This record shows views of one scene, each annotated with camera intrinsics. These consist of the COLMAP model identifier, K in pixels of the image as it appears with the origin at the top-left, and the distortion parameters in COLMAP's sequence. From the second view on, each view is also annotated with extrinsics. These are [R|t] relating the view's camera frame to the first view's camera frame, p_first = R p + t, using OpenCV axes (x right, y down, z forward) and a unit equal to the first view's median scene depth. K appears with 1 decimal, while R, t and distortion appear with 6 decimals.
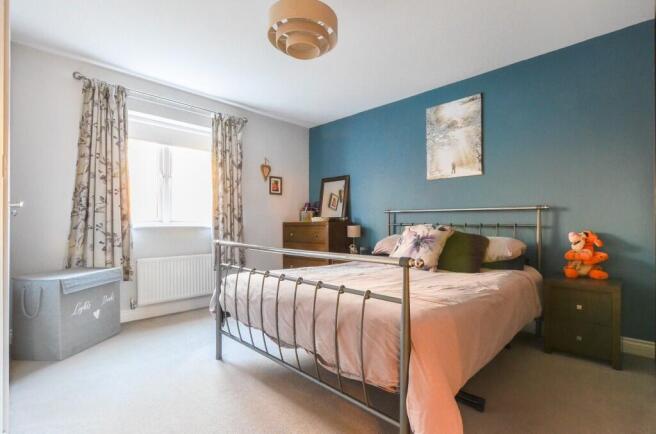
lens RADIAL K [[309.6, 0, 330.9], [0, 309.6, 220.9], [0, 0, 1]] dist [0.002263, 0.000322]
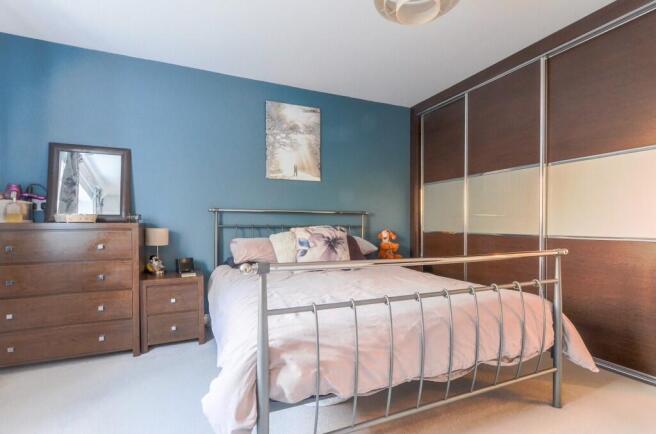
lens RADIAL K [[309.6, 0, 344.0], [0, 309.6, 224.4], [0, 0, 1]] dist [0.002263, 0.000322]
pose [[0.373077, -0.000311, 0.927800, -0.496308], [-0.006160, 0.999977, 0.002812, 0.002557], [-0.927780, -0.006764, 0.373067, 0.473486]]
